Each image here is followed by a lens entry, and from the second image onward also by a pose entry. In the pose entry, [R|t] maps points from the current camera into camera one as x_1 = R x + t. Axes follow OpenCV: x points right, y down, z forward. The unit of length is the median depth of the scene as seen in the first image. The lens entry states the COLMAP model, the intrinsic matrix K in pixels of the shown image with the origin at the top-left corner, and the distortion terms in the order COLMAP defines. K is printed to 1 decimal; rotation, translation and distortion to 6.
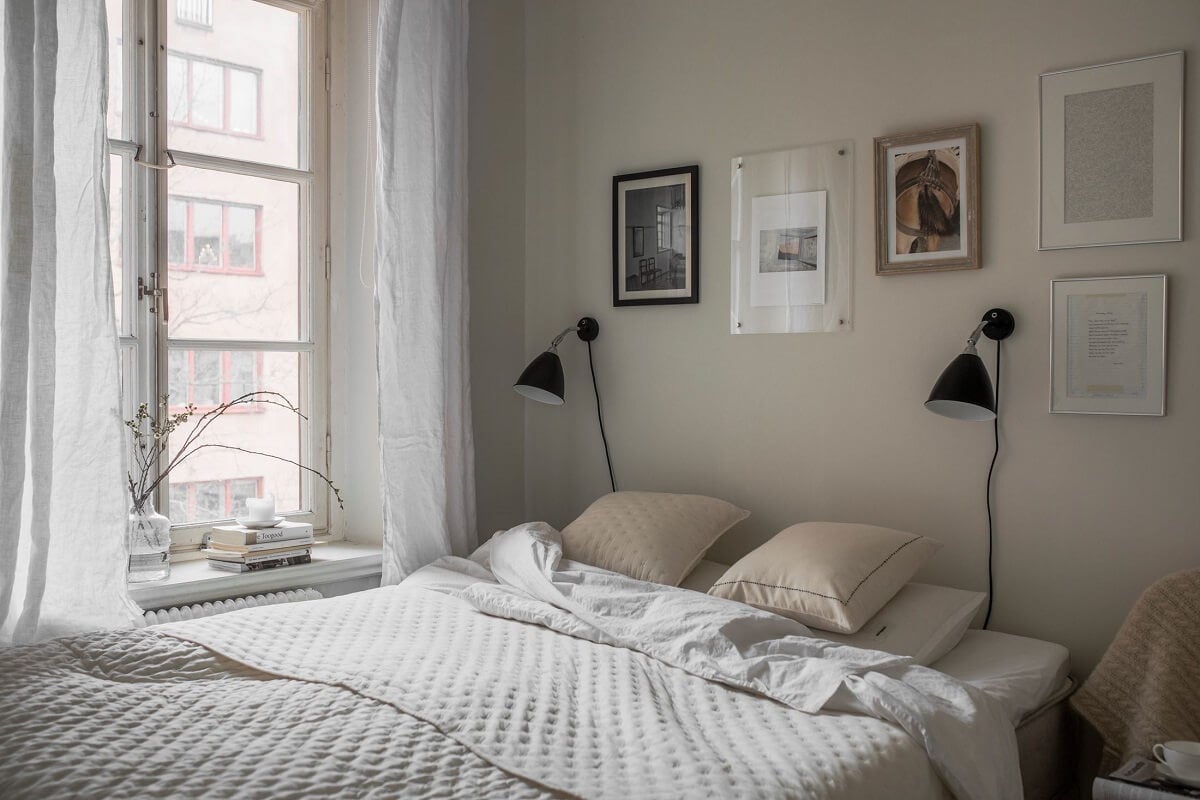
lens RADIAL K [[1113.9, 0, 600.0], [0, 1113.9, 400.0], [0, 0, 1]] dist [-0.034318, 0.023701]
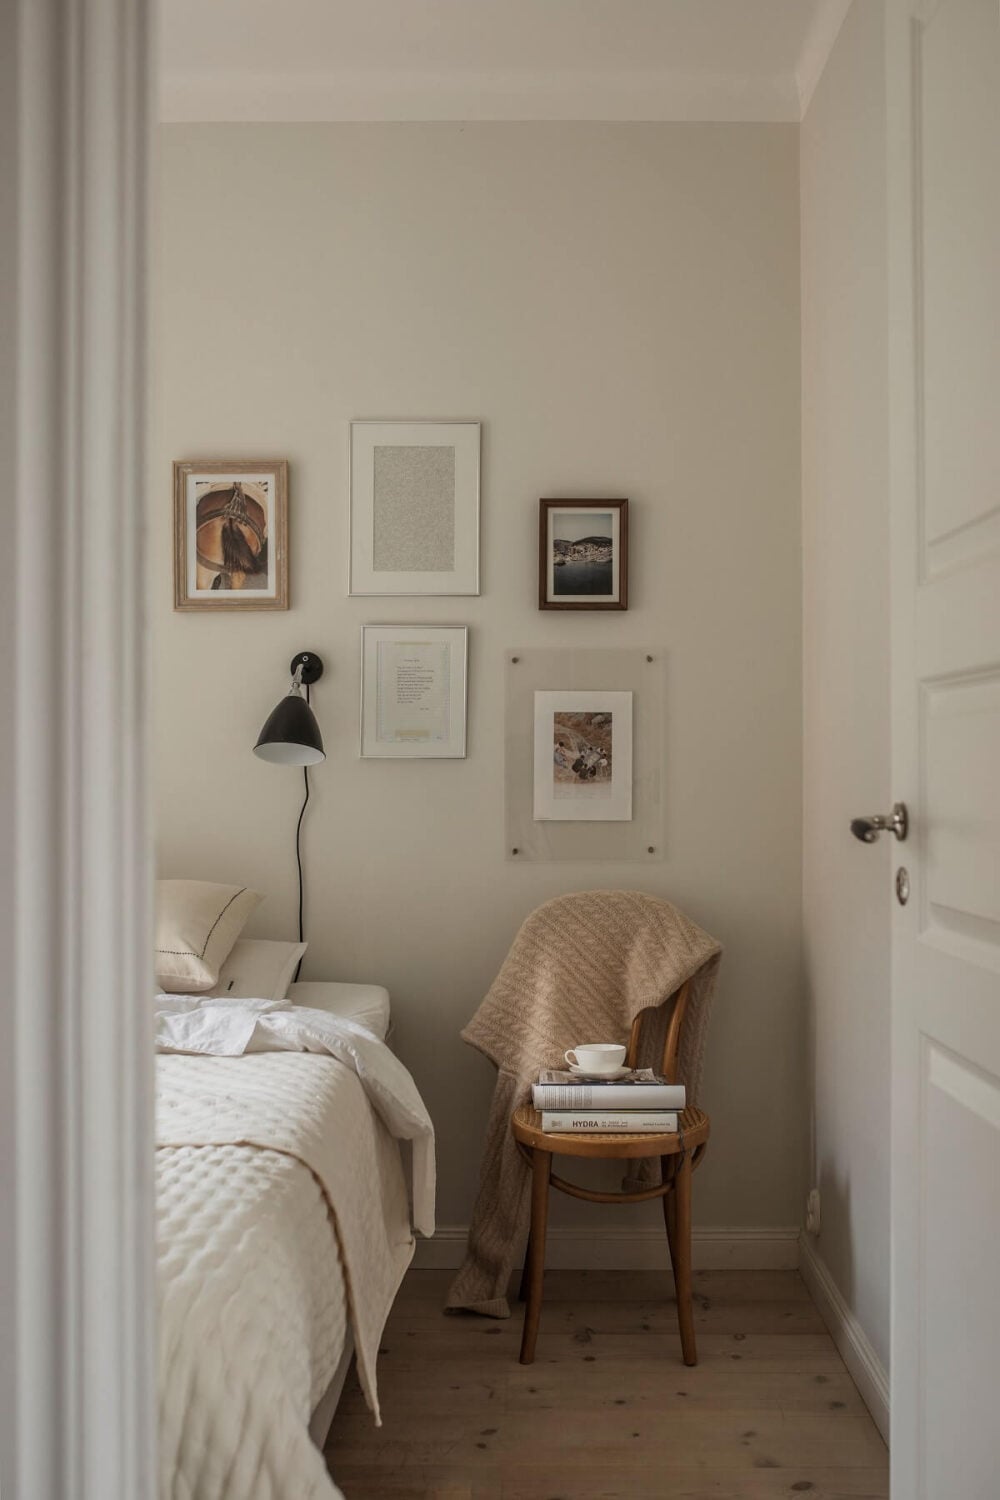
lens RADIAL K [[1435.4, 0, 512.5], [0, 1435.4, 744.8], [0, 0, 1]] dist [-0.039529, 0.031451]
pose [[0.768570, 0.006898, 0.639729, -0.304489], [0.013645, 0.999538, -0.027170, 0.035504], [-0.639620, 0.029611, 0.768120, -0.083721]]
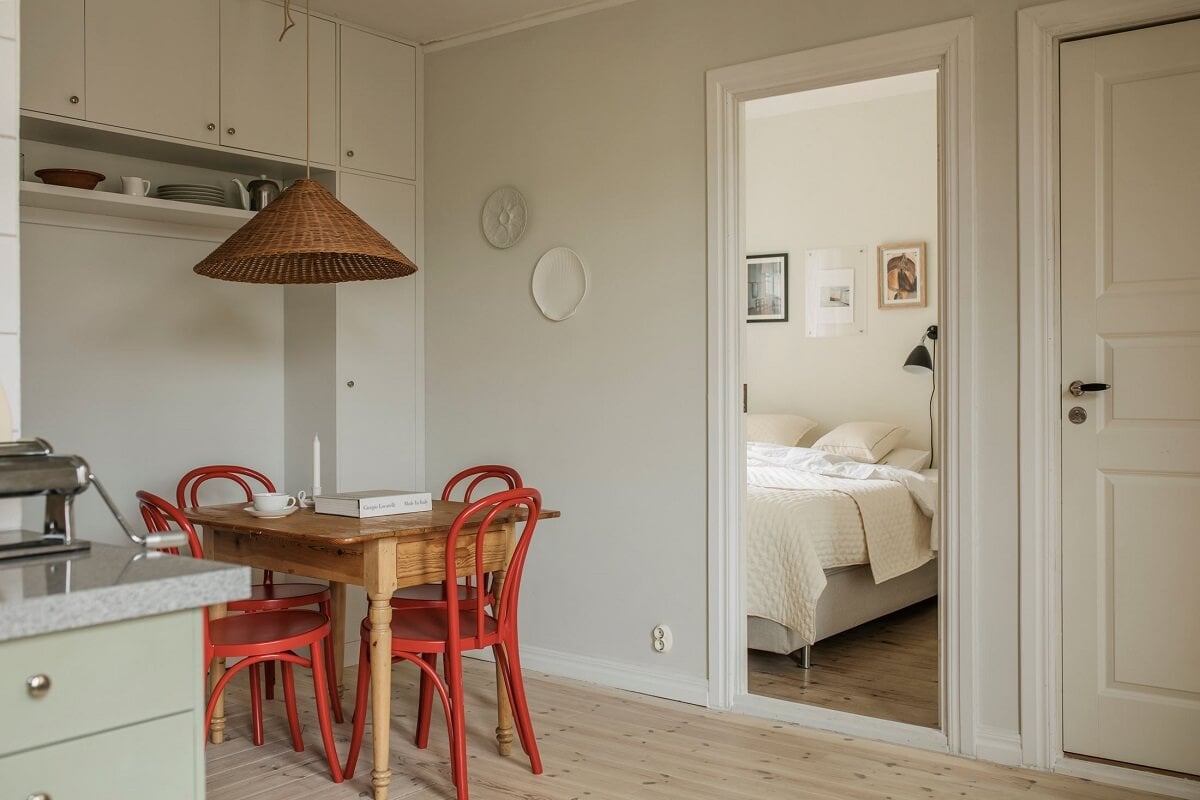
lens RADIAL K [[1148.3, 0, 601.2], [0, 1148.3, 385.9], [0, 0, 1]] dist [-0.039529, 0.031451]
pose [[0.998951, -0.003149, 0.045686, -0.404882], [0.004009, 0.999816, -0.018744, 0.077637], [-0.045619, 0.018907, 0.998780, -1.234184]]
